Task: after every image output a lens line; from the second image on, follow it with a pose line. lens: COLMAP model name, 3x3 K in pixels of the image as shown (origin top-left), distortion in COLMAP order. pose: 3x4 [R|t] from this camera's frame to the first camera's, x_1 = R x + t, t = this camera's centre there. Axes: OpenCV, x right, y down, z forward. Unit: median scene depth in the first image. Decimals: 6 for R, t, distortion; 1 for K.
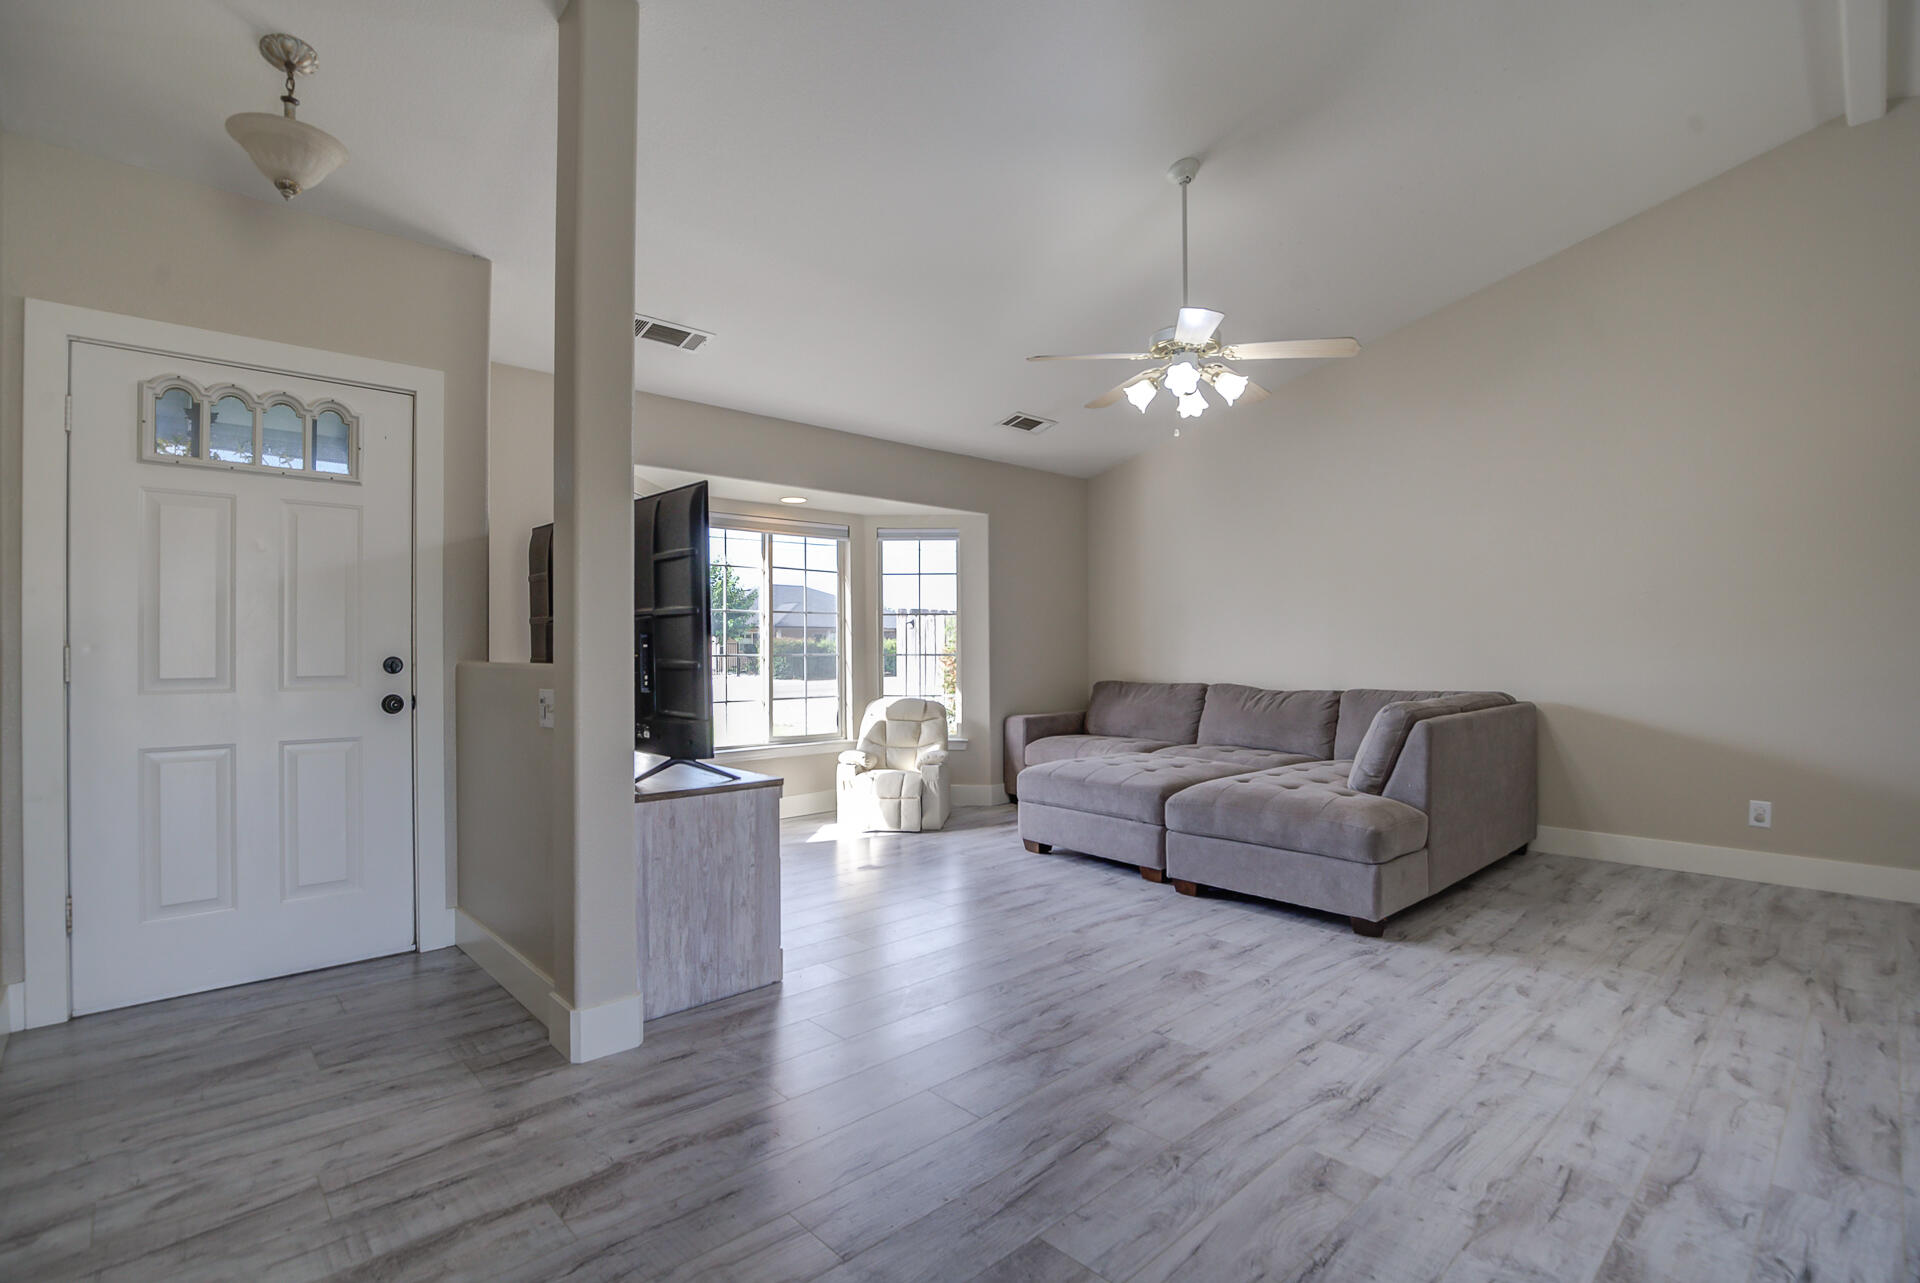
lens RADIAL K [[899.8, 0, 954.1], [0, 899.8, 651.3], [0, 0, 1]] dist [-0.036361, 0.008869]
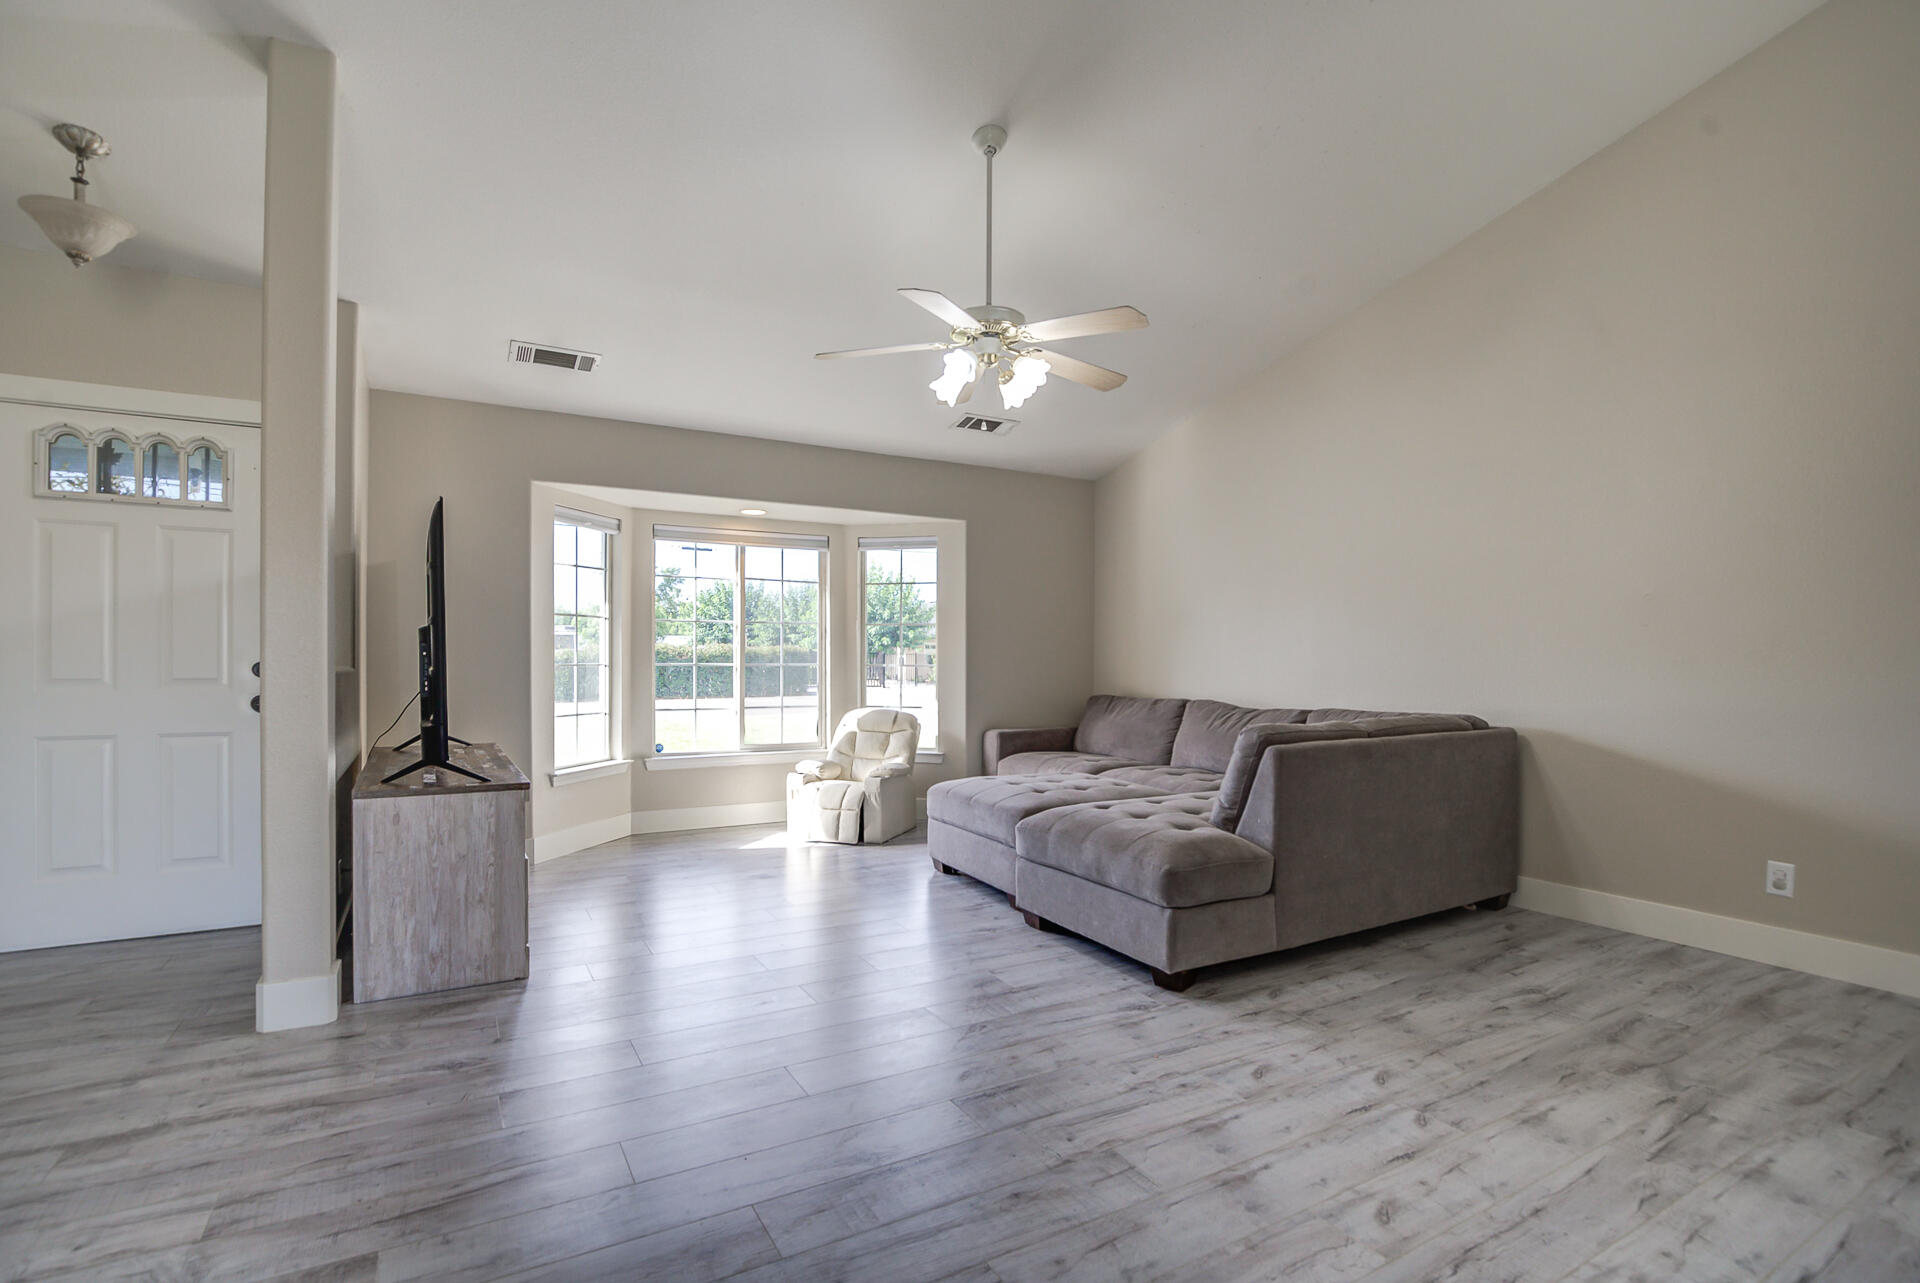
lens RADIAL K [[902.0, 0, 956.8], [0, 902.0, 670.7], [0, 0, 1]] dist [-0.034816, 0.006871]
pose [[0.974127, 0.009802, -0.225789, 0.442429], [-0.007848, 0.999924, 0.009549, -0.000752], [0.225866, -0.007530, 0.974129, 0.092354]]
